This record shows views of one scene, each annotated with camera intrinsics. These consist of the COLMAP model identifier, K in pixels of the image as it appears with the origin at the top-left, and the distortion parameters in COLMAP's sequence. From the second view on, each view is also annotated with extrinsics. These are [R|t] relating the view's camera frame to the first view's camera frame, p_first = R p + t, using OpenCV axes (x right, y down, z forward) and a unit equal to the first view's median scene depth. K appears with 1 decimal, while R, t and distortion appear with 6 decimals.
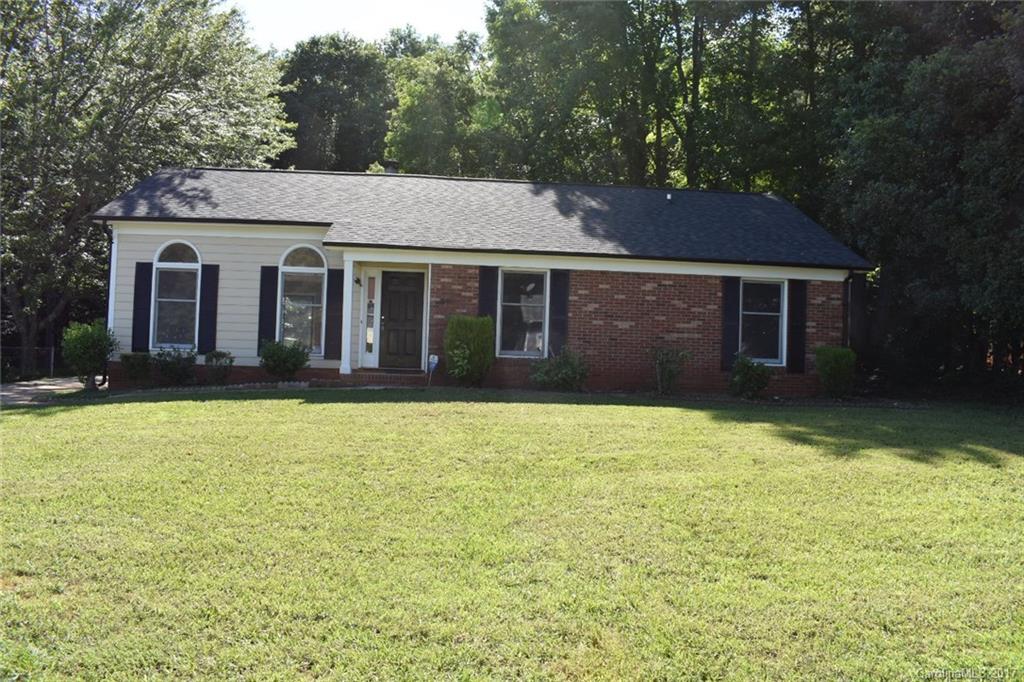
lens RADIAL K [[794.6, 0, 511.7], [0, 794.6, 338.8], [0, 0, 1]] dist [-0.089345, 0.005877]
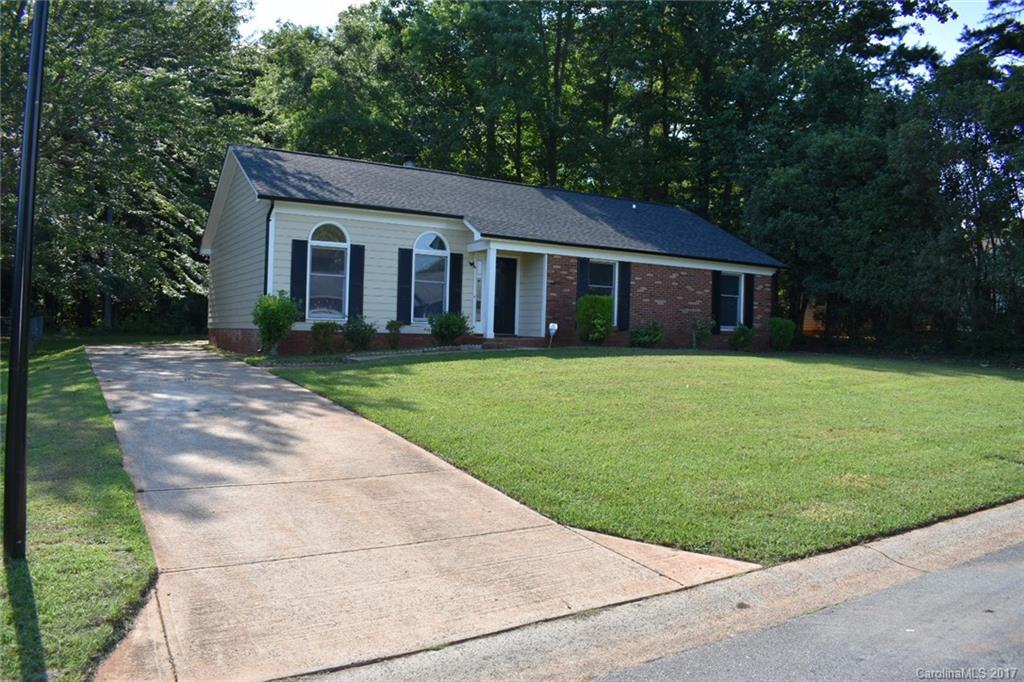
lens RADIAL K [[794.6, 0, 512.8], [0, 794.6, 340.4], [0, 0, 1]] dist [-0.089345, 0.005877]
pose [[0.896941, -0.008642, 0.442065, -0.705128], [-0.014690, 0.998675, 0.049329, -0.015010], [-0.441906, -0.050739, 0.895625, -0.155341]]
